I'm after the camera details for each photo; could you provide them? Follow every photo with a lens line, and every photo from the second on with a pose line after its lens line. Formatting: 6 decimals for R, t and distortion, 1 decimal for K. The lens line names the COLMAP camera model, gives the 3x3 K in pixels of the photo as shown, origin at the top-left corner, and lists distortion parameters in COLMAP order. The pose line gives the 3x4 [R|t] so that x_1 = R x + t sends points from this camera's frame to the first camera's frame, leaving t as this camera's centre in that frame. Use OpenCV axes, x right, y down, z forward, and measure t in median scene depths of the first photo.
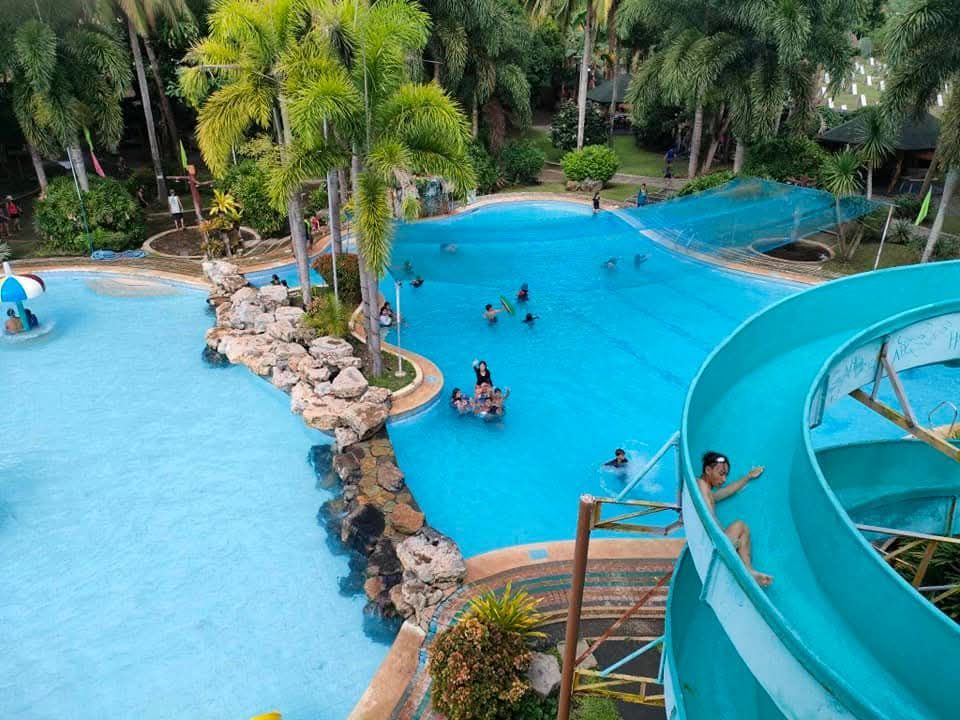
lens RADIAL K [[717.8, 0, 473.6], [0, 717.8, 366.8], [0, 0, 1]] dist [0.035729, -0.022737]
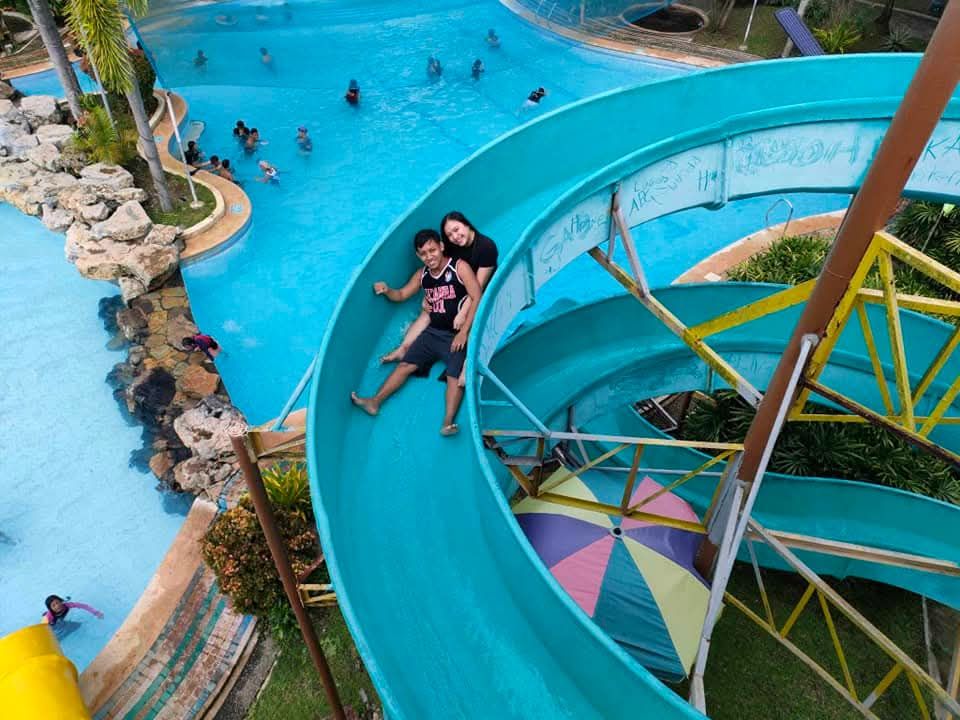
lens RADIAL K [[717.8, 0, 488.5], [0, 717.8, 361.9], [0, 0, 1]] dist [0.035729, -0.022737]
pose [[0.988681, -0.097263, 0.114239, 0.145839], [0.061299, 0.956824, 0.284129, -0.039825], [-0.136942, -0.273911, 0.951956, 0.098738]]
